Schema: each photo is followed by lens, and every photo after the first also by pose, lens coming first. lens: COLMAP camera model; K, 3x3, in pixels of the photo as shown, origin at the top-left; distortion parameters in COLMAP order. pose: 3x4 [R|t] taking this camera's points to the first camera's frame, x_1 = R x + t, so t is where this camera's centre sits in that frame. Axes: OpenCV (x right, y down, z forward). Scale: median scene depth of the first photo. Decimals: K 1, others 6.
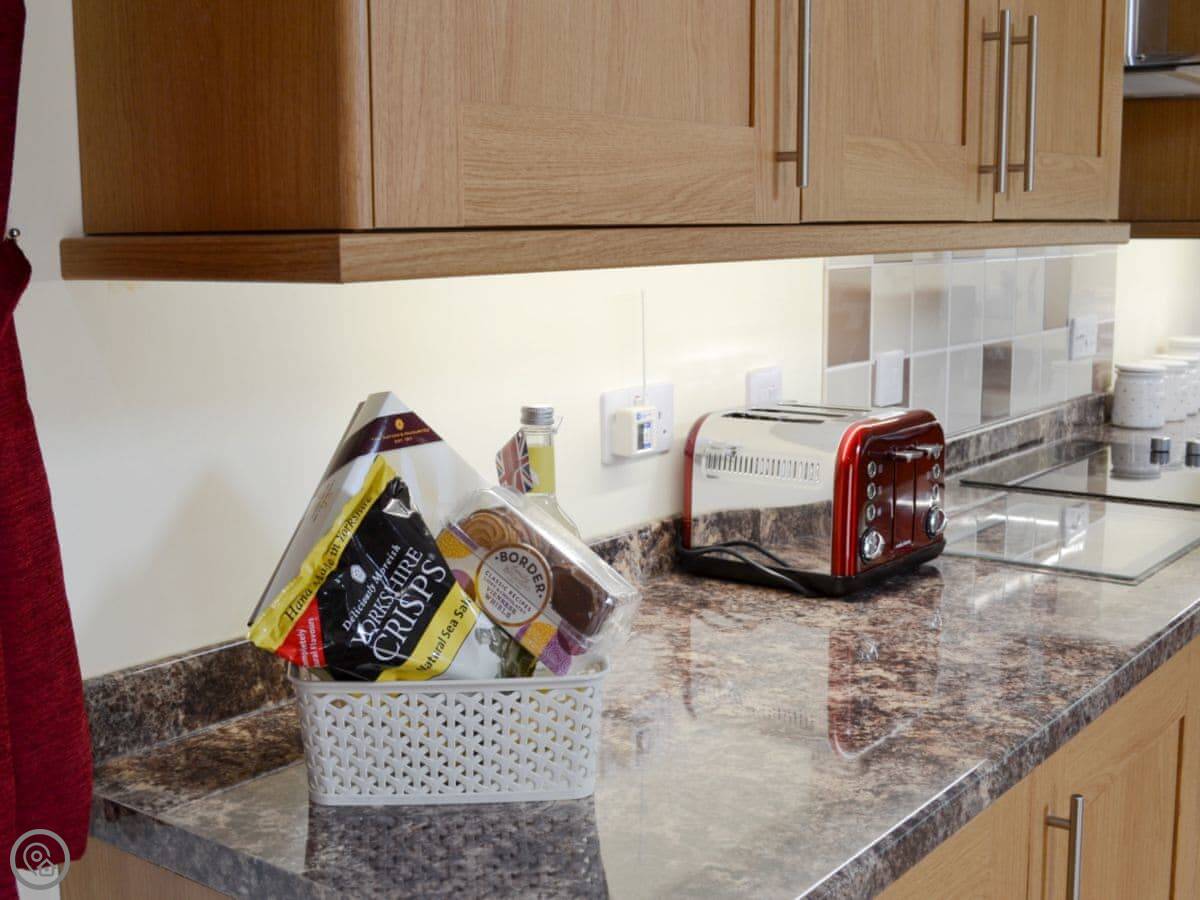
lens RADIAL K [[1457.3, 0, 600.0], [0, 1457.3, 450.0], [0, 0, 1]] dist [-0.003317, -0.005646]
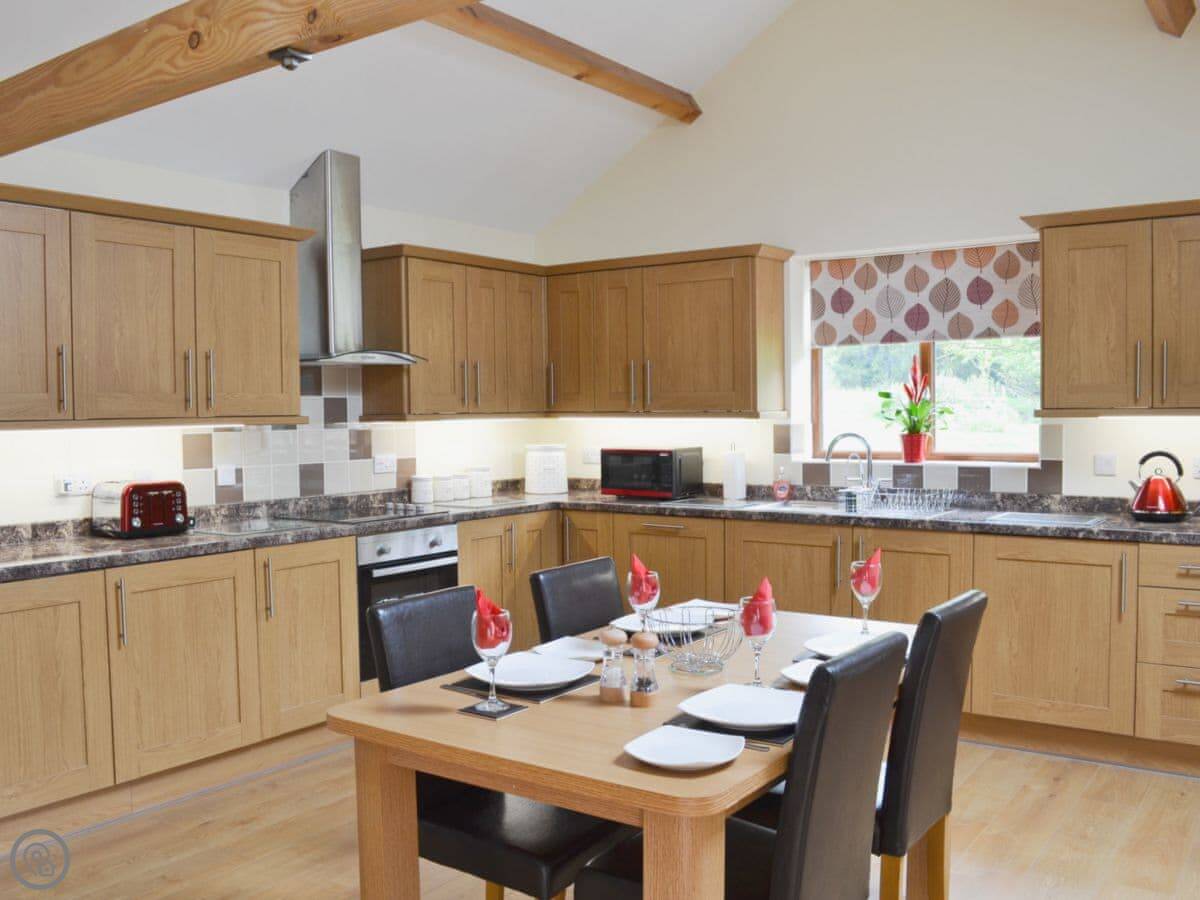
lens RADIAL K [[1088.5, 0, 600.0], [0, 1088.5, 450.0], [0, 0, 1]] dist [-0.068954, 0.010500]
pose [[0.999602, -0.007821, 0.027093, 1.098438], [0.010906, 0.993227, -0.115678, 0.186285], [-0.026005, 0.115928, 0.992917, -1.288226]]
